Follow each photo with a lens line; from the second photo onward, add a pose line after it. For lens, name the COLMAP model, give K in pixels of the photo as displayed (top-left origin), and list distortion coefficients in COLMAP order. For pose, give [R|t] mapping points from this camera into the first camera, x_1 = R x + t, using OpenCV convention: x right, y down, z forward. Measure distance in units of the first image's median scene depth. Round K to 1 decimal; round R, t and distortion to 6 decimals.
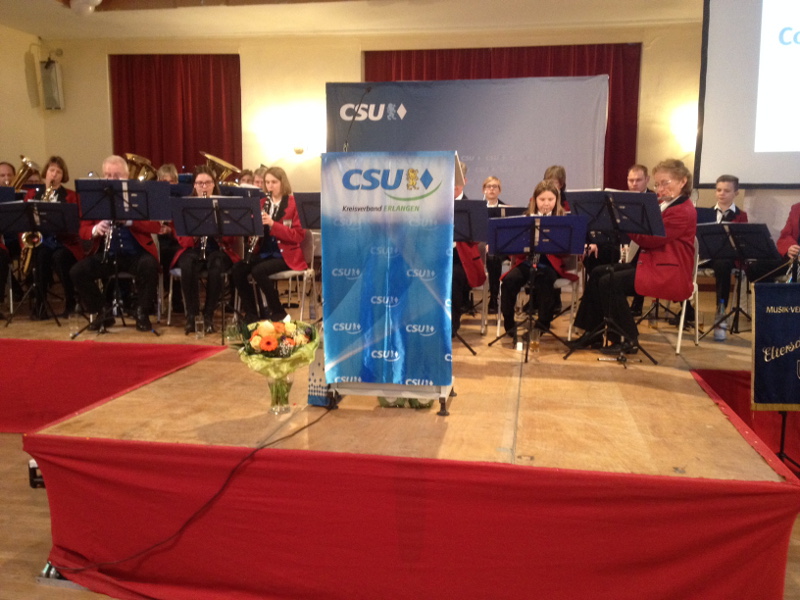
lens RADIAL K [[793.6, 0, 390.5], [0, 793.6, 301.1], [0, 0, 1]] dist [0.202618, -0.383338]
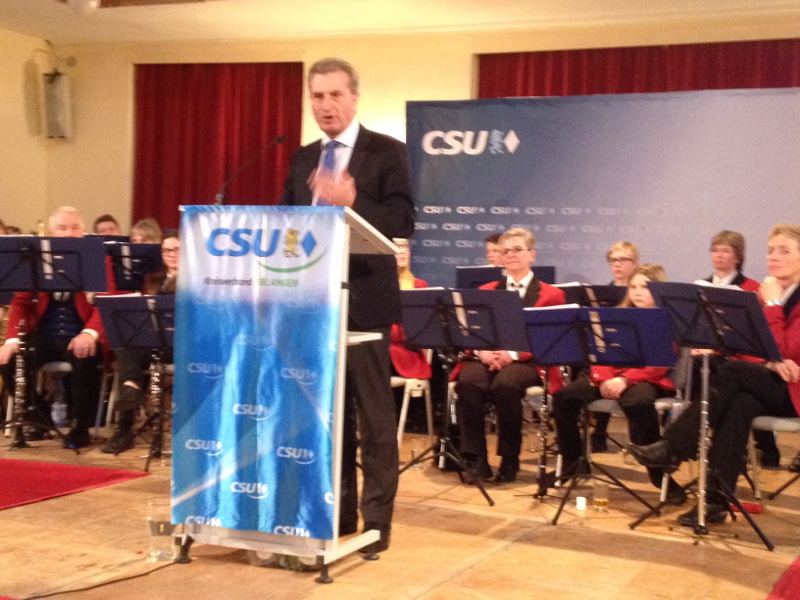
lens RADIAL K [[1269.9, 0, 375.6], [0, 1269.9, 297.0], [0, 0, 1]] dist [0.209463, 0.023366]
pose [[0.971896, 0.031820, -0.233252, 0.155767], [-0.055911, 0.993672, -0.097413, 0.001487], [0.228677, 0.107716, 0.967525, -0.038962]]
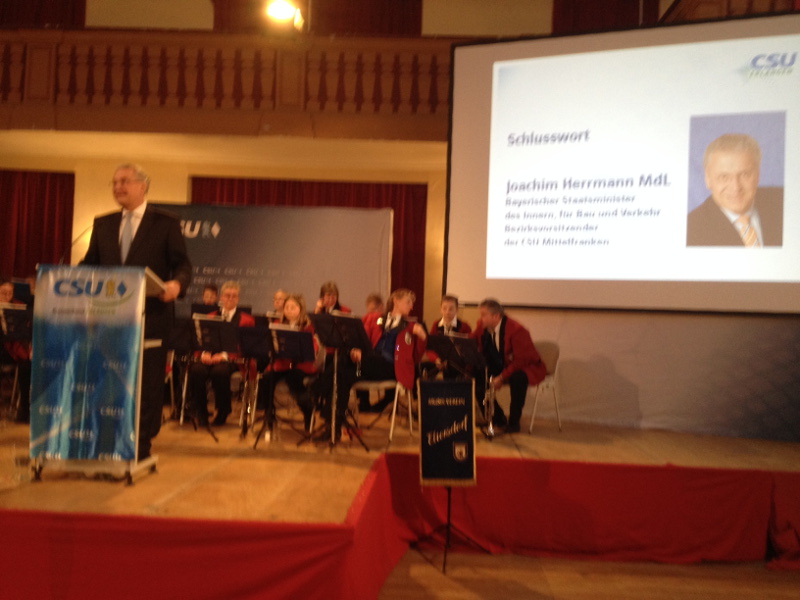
lens RADIAL K [[793.6, 0, 390.5], [0, 793.6, 301.1], [0, 0, 1]] dist [0.202618, -0.383338]
pose [[0.993101, 0.029290, 0.113547, 0.132646], [-0.013323, 0.990216, -0.138907, 0.014486], [-0.116504, 0.136435, 0.983774, -0.118063]]
